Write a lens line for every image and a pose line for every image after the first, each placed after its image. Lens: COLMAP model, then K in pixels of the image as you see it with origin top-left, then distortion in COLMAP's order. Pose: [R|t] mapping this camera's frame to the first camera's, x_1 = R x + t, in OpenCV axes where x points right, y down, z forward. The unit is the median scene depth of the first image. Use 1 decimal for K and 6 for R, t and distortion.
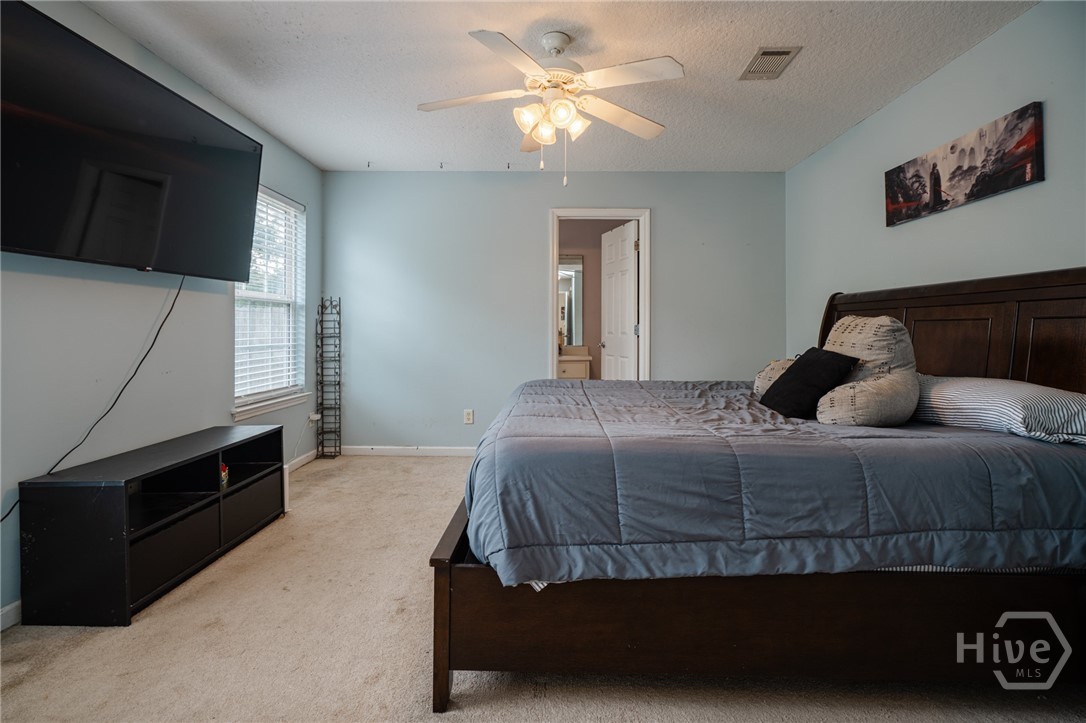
lens RADIAL K [[500.1, 0, 530.8], [0, 500.1, 325.5], [0, 0, 1]] dist [-0.006970, 0.003437]
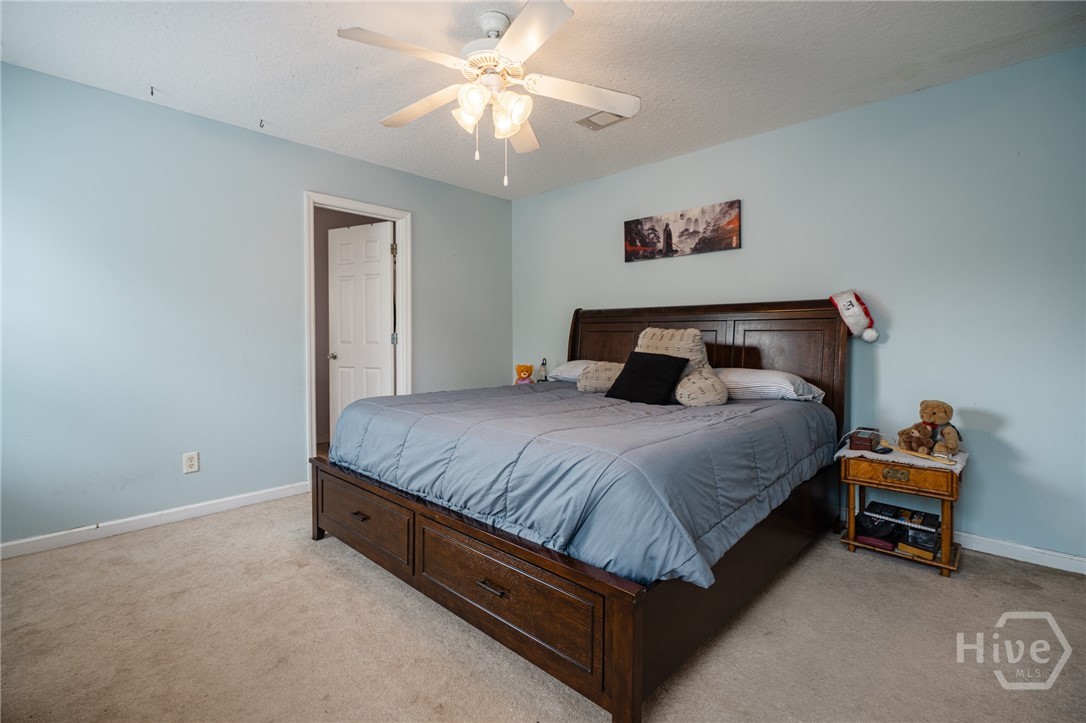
lens RADIAL K [[500.1, 0, 533.0], [0, 500.1, 348.8], [0, 0, 1]] dist [-0.006970, 0.003437]
pose [[0.680563, -0.021309, 0.732379, -0.550217], [-0.002111, 0.999516, 0.031043, -0.003706], [-0.732686, -0.022673, 0.680189, 0.296993]]
